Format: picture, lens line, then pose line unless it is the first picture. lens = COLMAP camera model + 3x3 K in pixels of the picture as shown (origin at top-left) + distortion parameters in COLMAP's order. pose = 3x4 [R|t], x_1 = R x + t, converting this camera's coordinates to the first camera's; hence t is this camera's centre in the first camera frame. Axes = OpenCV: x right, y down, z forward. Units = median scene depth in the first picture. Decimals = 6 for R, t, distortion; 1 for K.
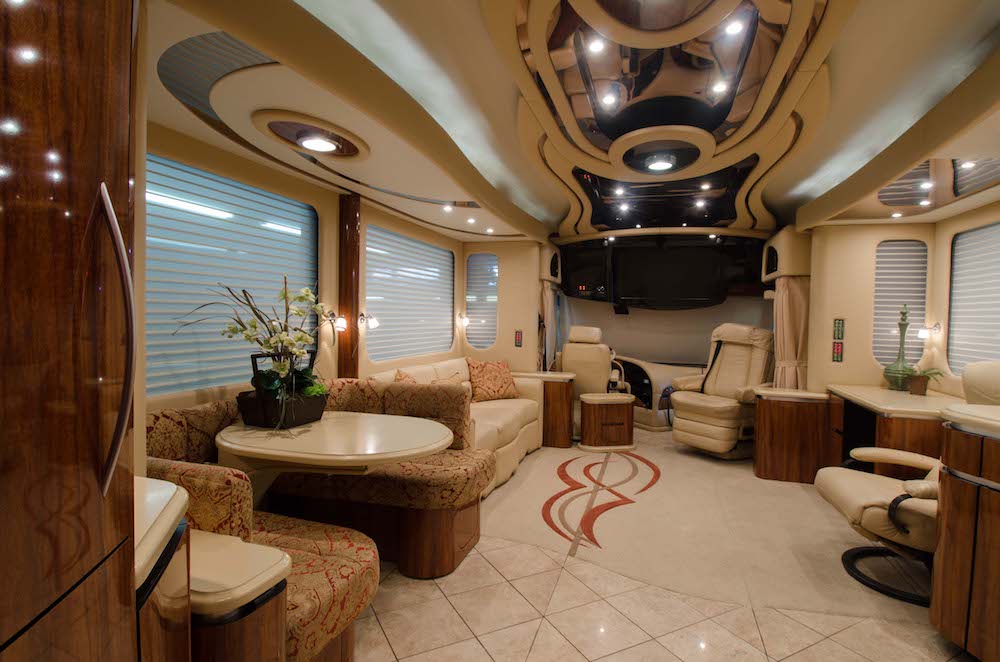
lens RADIAL K [[509.6, 0, 501.3], [0, 509.6, 327.4], [0, 0, 1]] dist [0.036719, -0.042665]
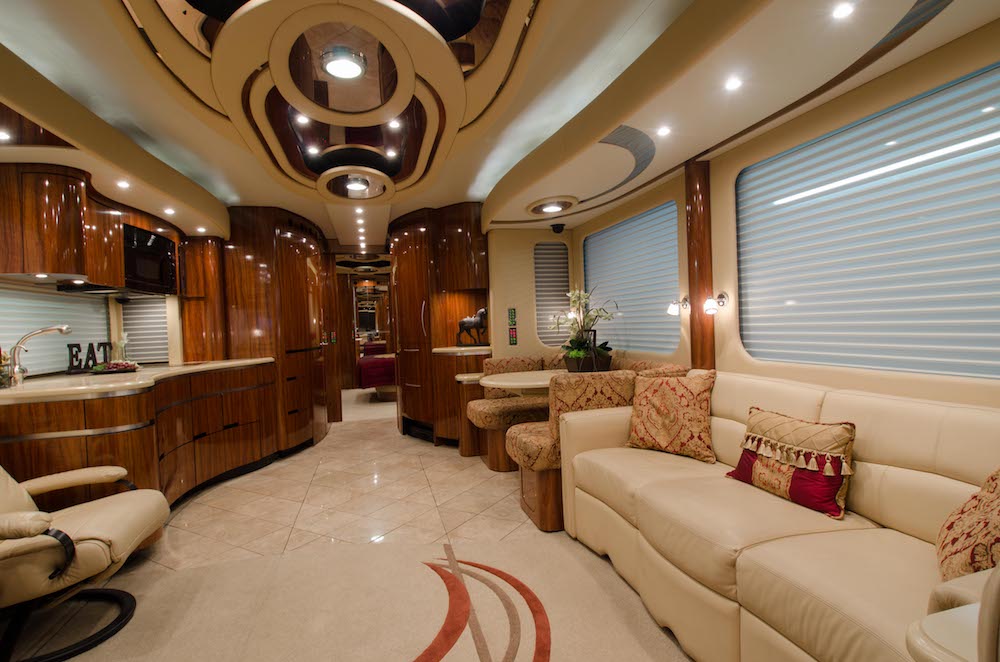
lens RADIAL K [[509.6, 0, 494.1], [0, 509.6, 327.1], [0, 0, 1]] dist [0.036719, -0.042665]
pose [[-0.857832, 0.020788, -0.513510, 0.411971], [0.013878, 0.999754, 0.017288, 0.004842], [0.513744, 0.007703, -0.857909, 1.398018]]
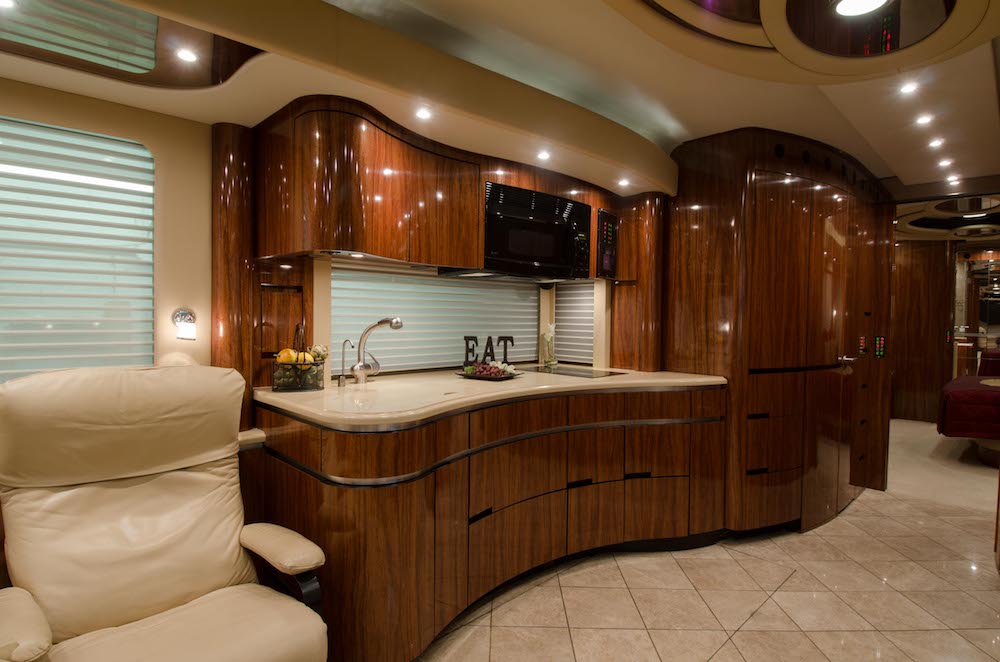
lens RADIAL K [[509.6, 0, 505.9], [0, 509.6, 325.6], [0, 0, 1]] dist [0.036719, -0.042665]
pose [[-0.881688, -0.041600, 0.469996, 0.166662], [-0.019684, 0.998481, 0.051451, -0.017796], [-0.471422, 0.036113, -0.881168, 0.883988]]
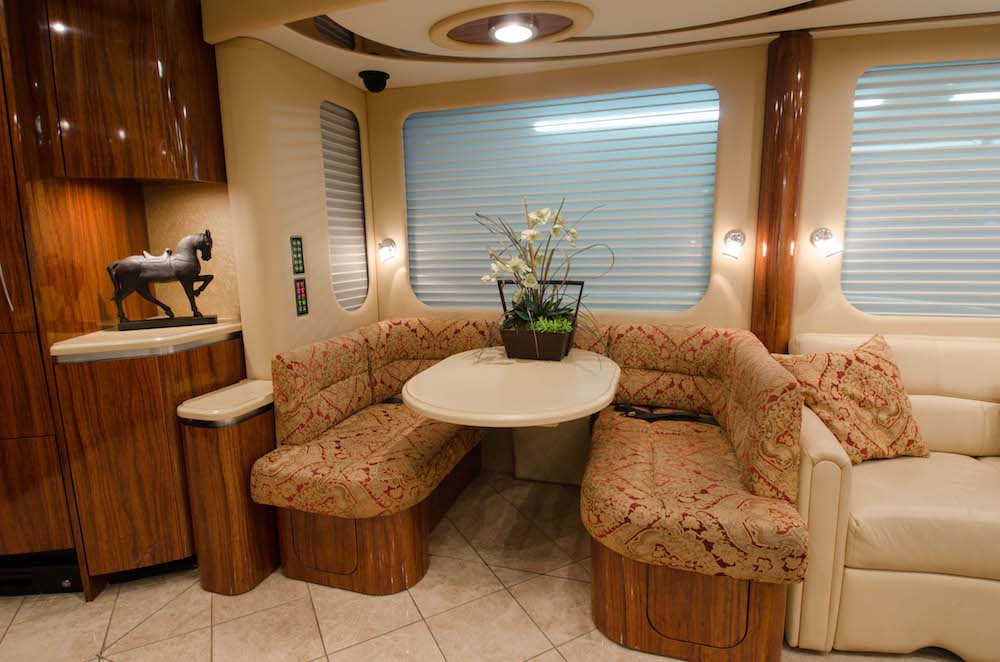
lens RADIAL K [[509.6, 0, 504.9], [0, 509.6, 329.4], [0, 0, 1]] dist [0.036719, -0.042665]
pose [[0.006499, 0.152089, -0.988345, 0.318940], [-0.003498, 0.988364, 0.152069, -0.003929], [0.999973, 0.002468, 0.006956, 0.572386]]
